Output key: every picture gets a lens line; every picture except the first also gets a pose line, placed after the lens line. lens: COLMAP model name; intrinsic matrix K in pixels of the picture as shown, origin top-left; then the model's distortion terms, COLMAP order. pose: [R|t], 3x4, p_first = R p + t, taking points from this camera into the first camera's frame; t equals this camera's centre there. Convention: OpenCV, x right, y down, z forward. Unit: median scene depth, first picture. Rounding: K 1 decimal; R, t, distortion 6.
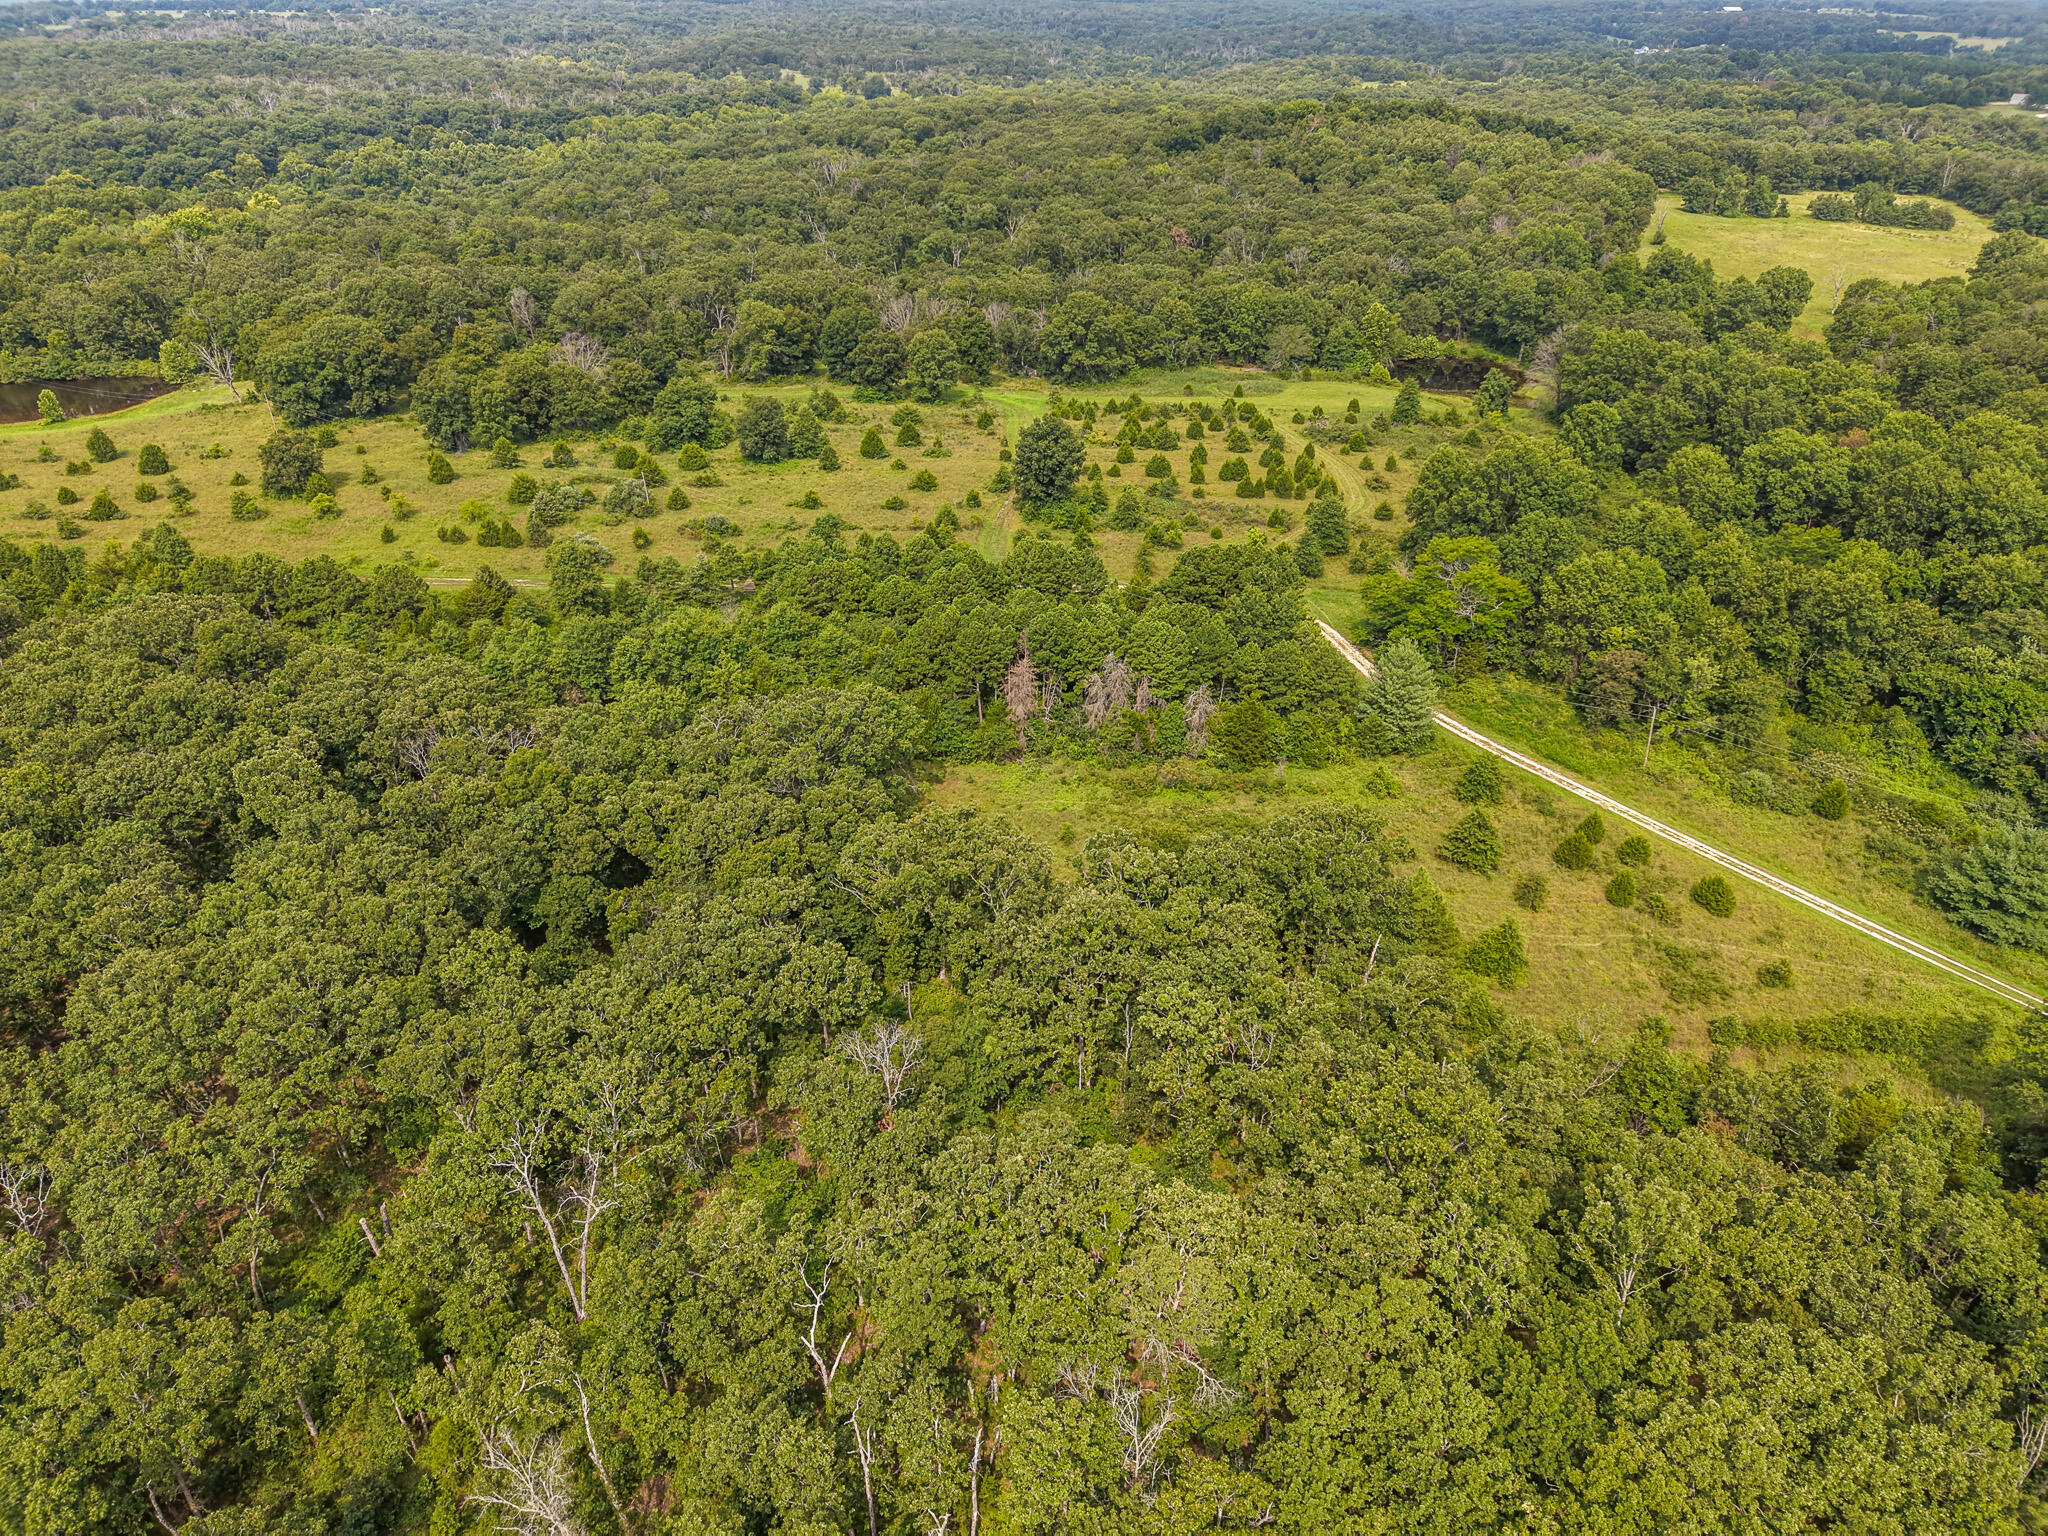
lens RADIAL K [[1372.9, 0, 1024.0], [0, 1372.9, 768.0], [0, 0, 1]] dist [0.025996, -0.019674]
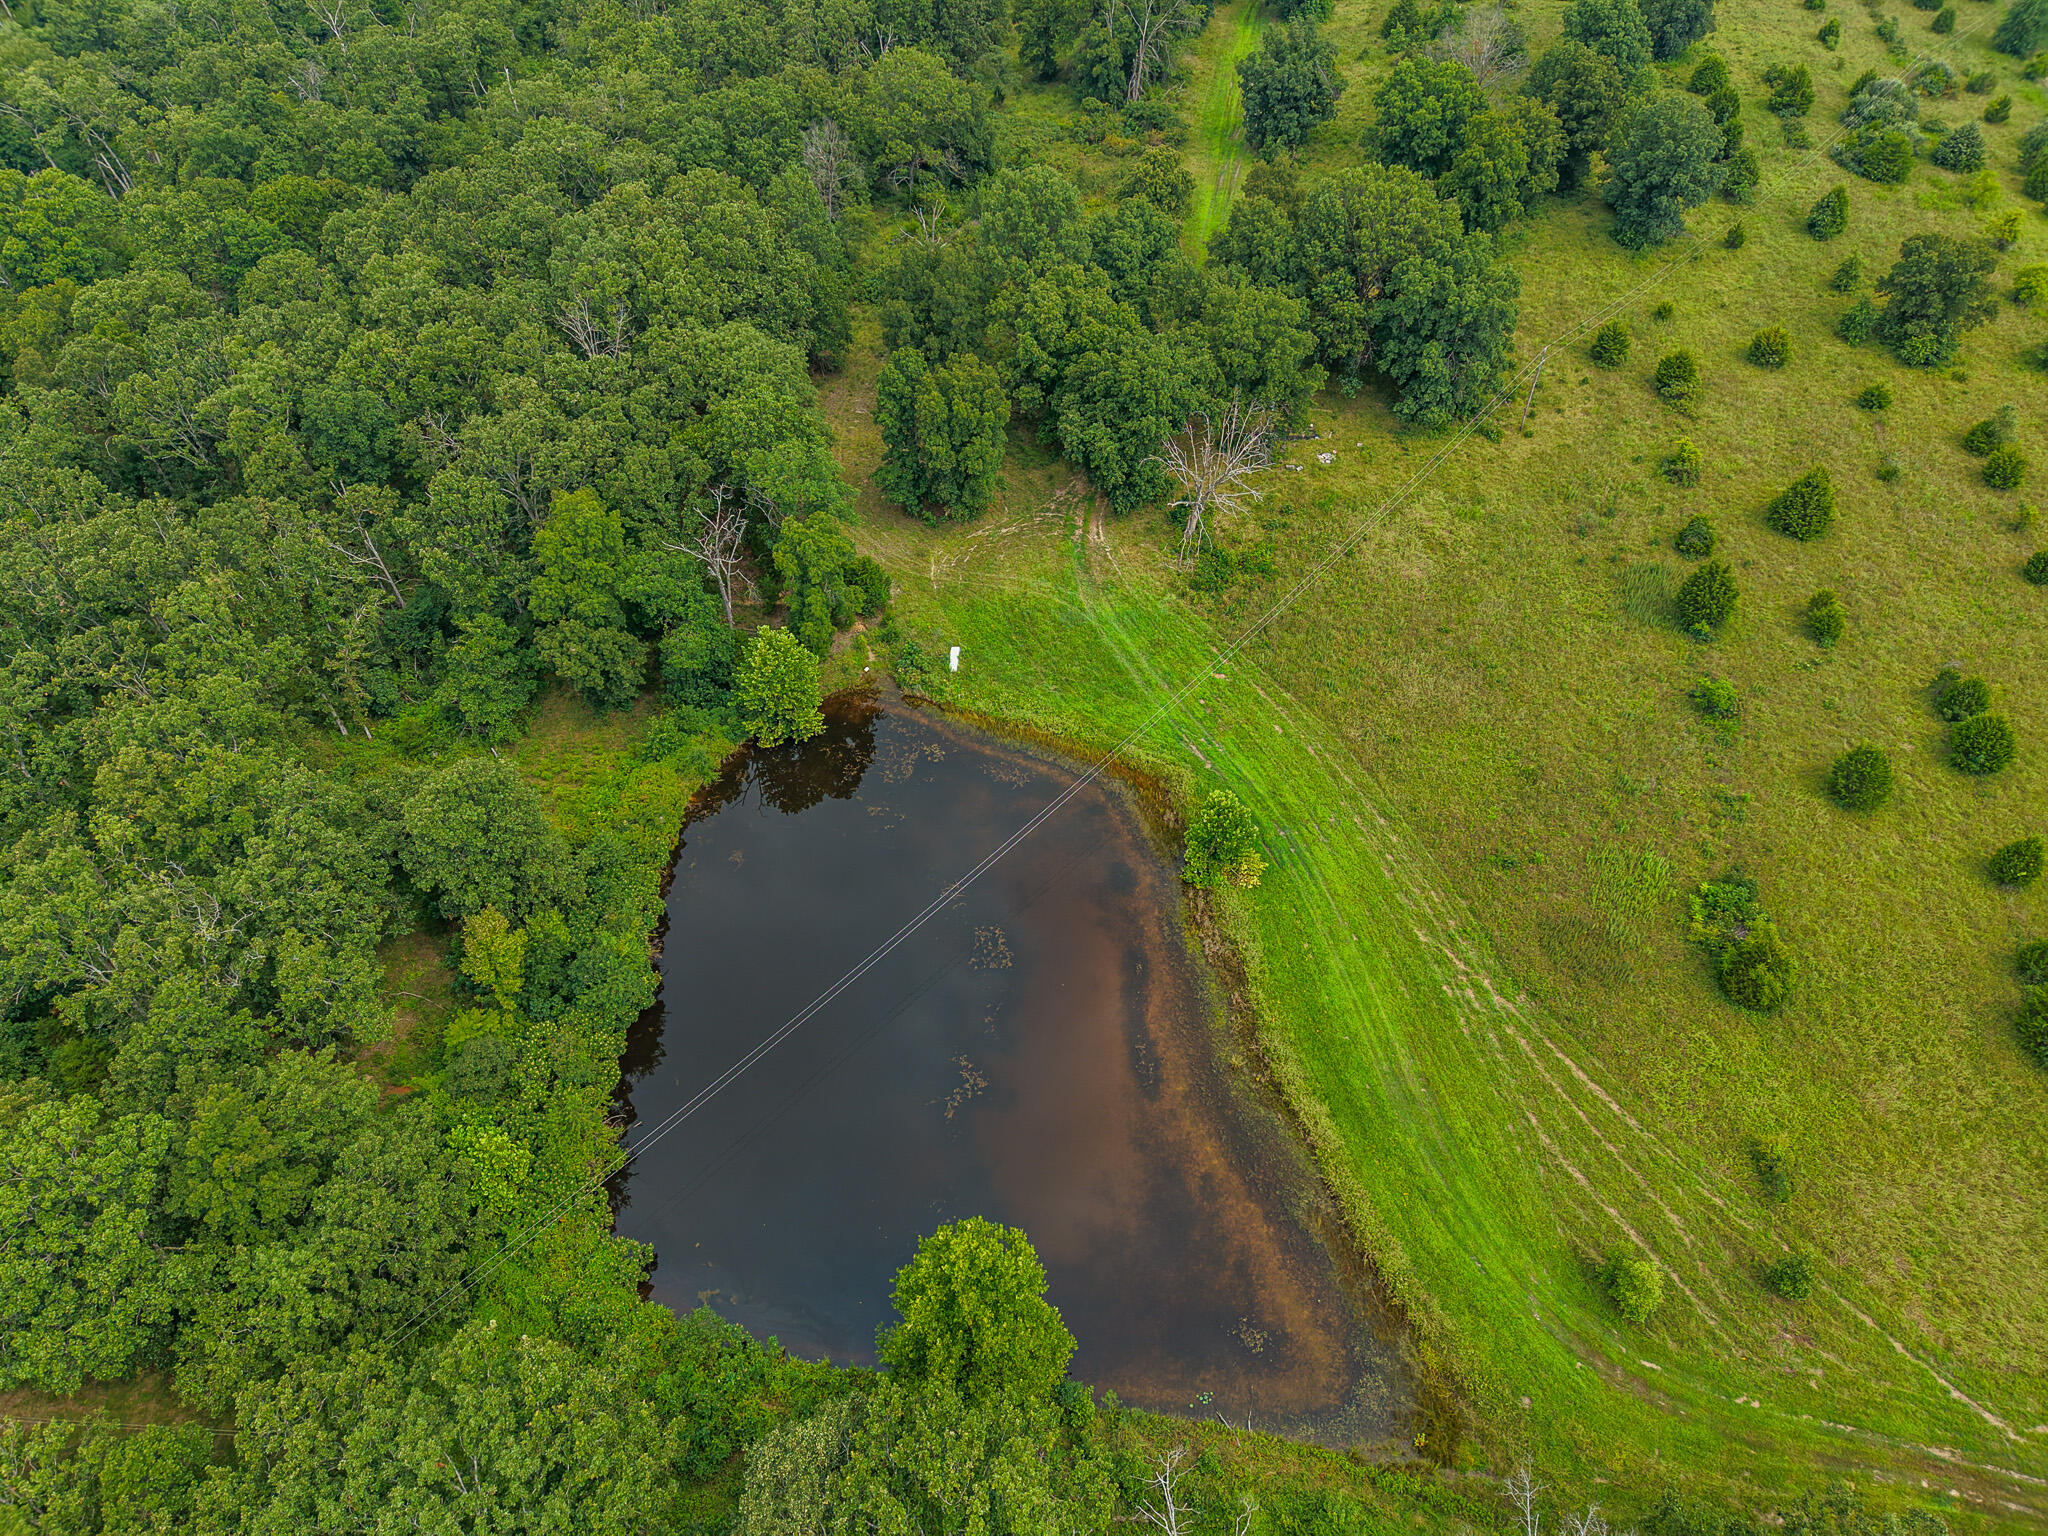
lens RADIAL K [[1366.0, 0, 1016.9], [0, 1366.0, 774.3], [0, 0, 1]] dist [0.041062, -0.049466]
pose [[0.223893, -0.711954, 0.665577, -1.041837], [0.497054, 0.670837, 0.550377, -0.539828], [-0.838337, 0.207602, 0.504075, 0.976993]]
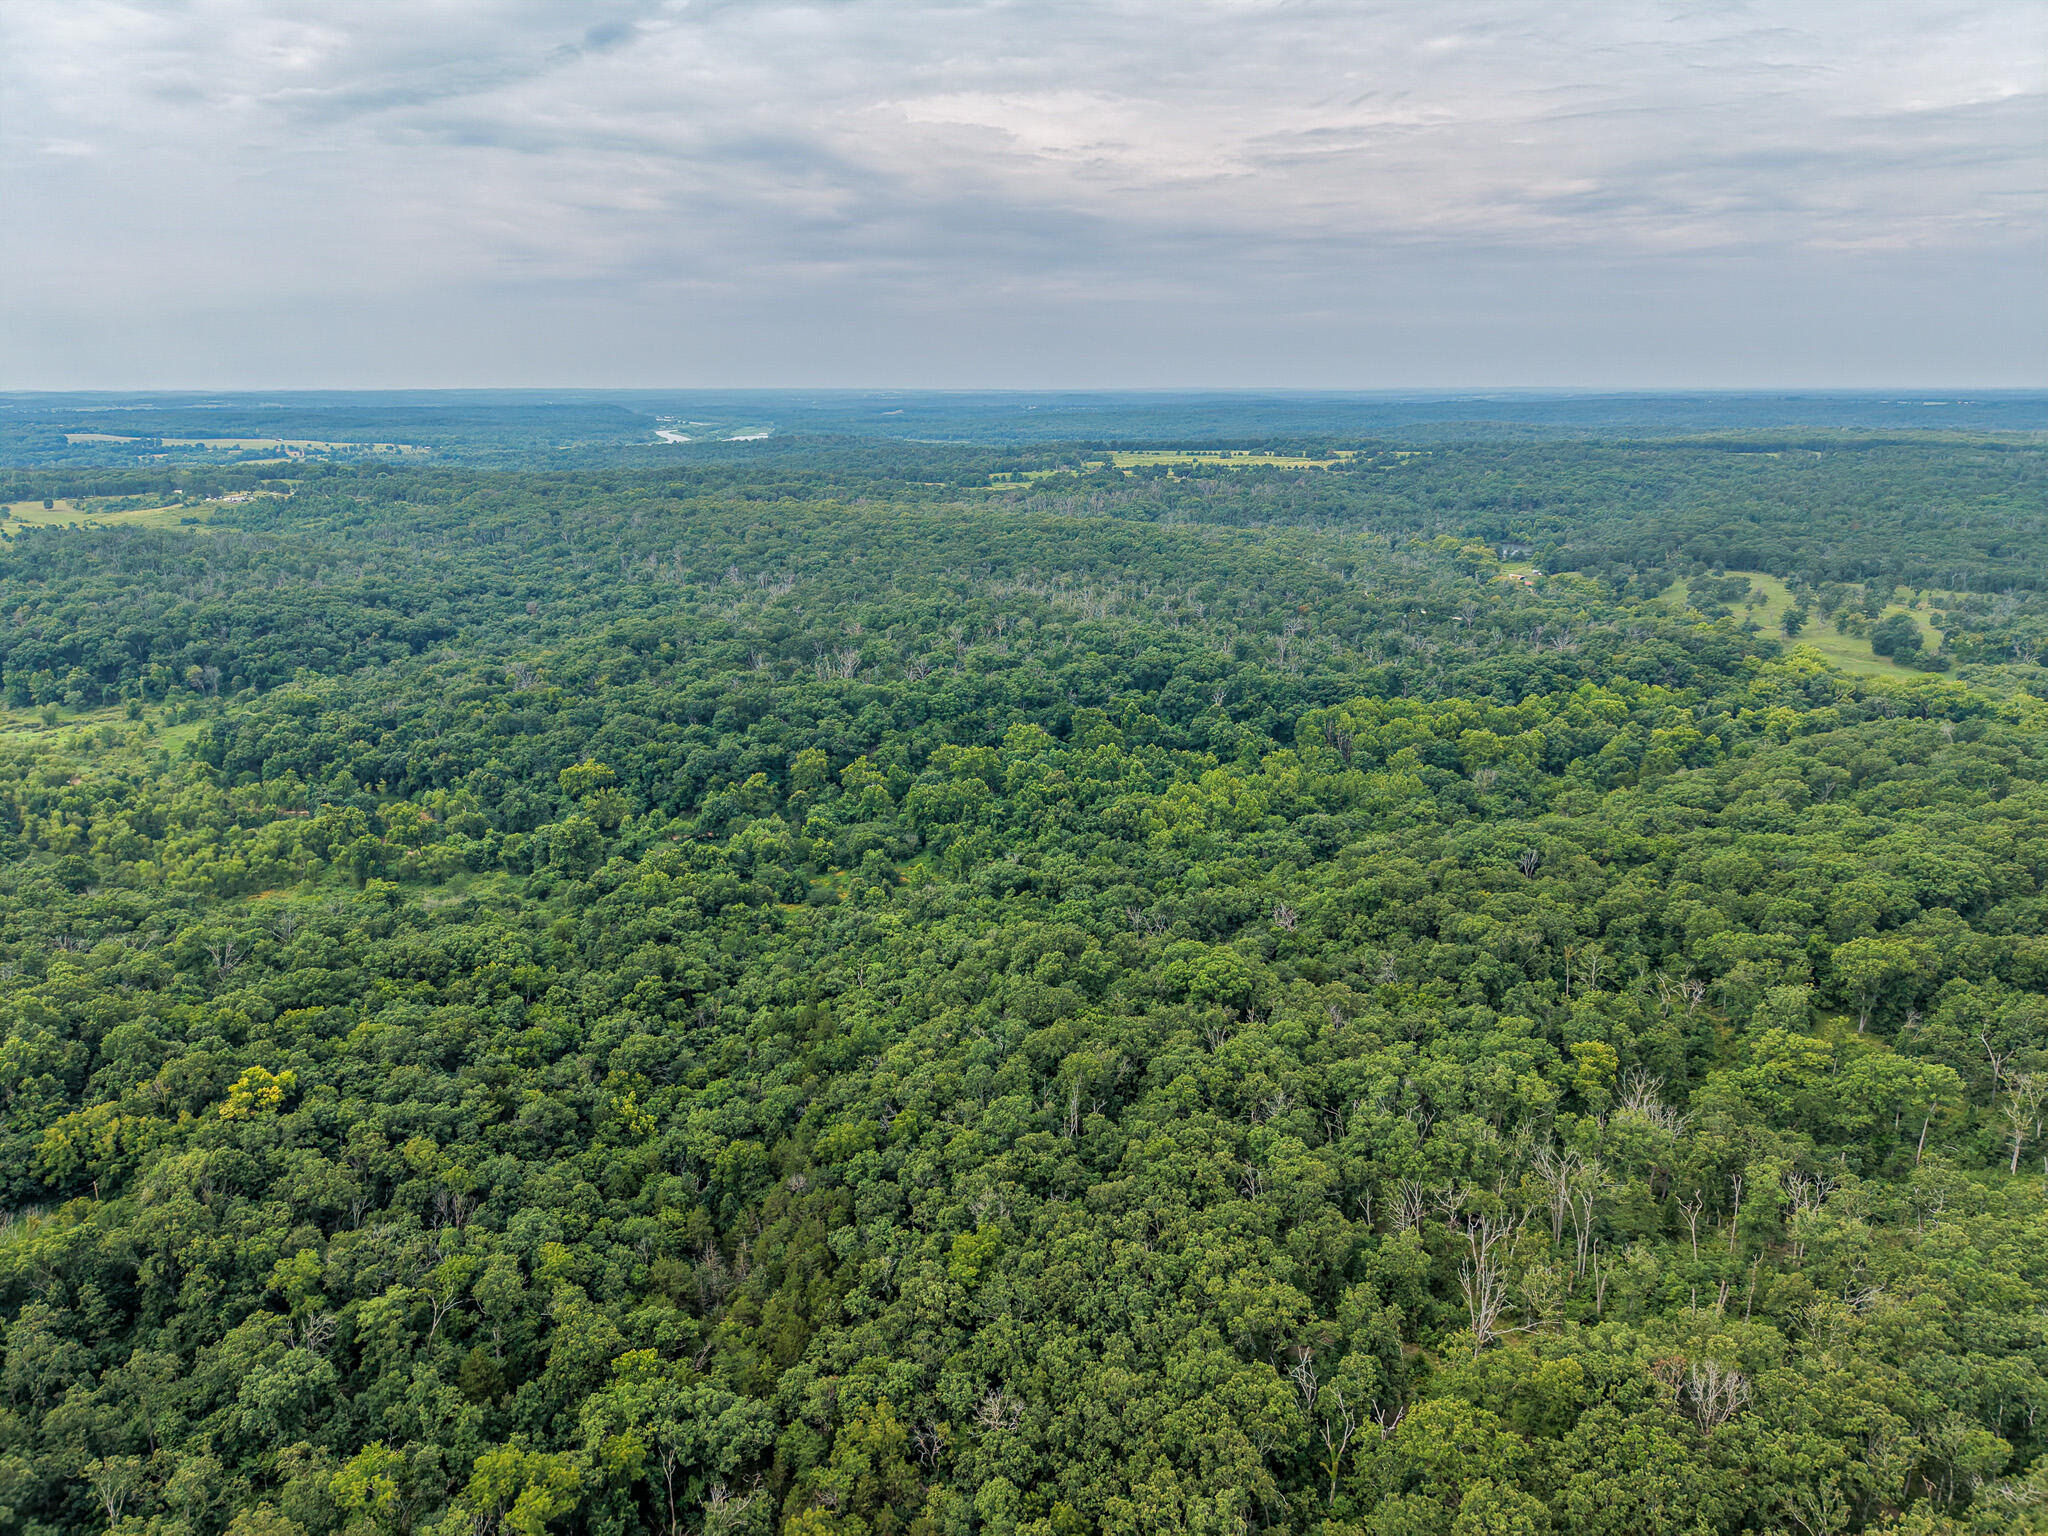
lens RADIAL K [[1366.0, 0, 1016.9], [0, 1366.0, 774.3], [0, 0, 1]] dist [0.041062, -0.049466]
pose [[0.769090, 0.171241, -0.615773, -0.078462], [-0.314301, 0.940229, -0.131087, -1.070354], [0.556521, 0.294356, 0.776942, 1.438813]]
